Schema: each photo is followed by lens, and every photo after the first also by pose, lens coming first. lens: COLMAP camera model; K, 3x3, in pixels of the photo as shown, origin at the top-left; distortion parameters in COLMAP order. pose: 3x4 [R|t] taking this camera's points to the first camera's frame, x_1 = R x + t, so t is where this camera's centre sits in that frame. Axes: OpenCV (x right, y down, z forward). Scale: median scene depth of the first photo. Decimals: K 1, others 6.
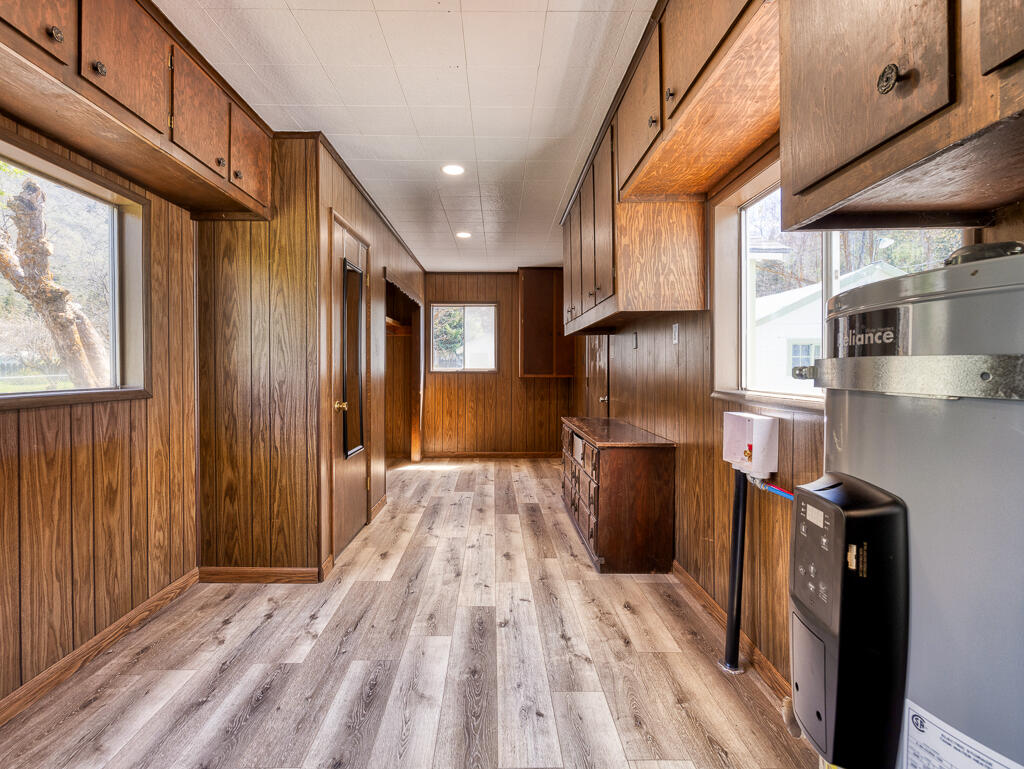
lens RADIAL K [[474.1, 0, 511.3], [0, 474.1, 374.1], [0, 0, 1]] dist [0.002357, -0.001007]
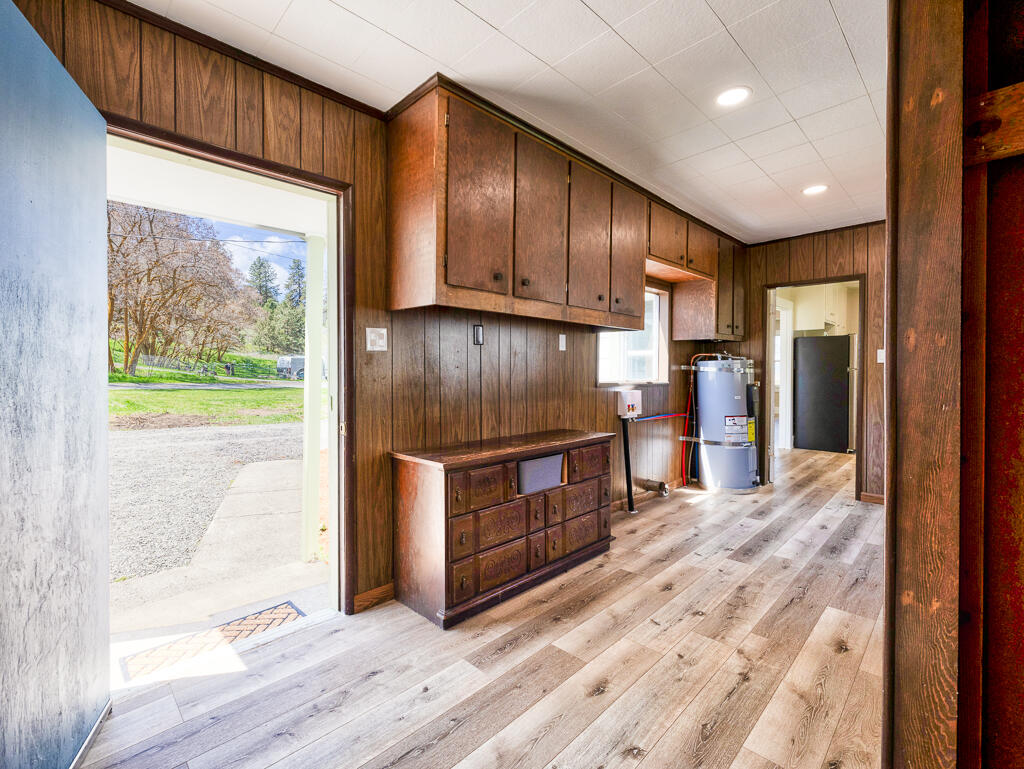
lens RADIAL K [[474.1, 0, 511.3], [0, 474.1, 374.1], [0, 0, 1]] dist [0.002357, -0.001007]
pose [[-0.694630, -0.001299, 0.719366, -0.470686], [0.009785, 0.999889, 0.011254, -0.011272], [-0.719301, 0.014857, -0.694540, 1.981706]]
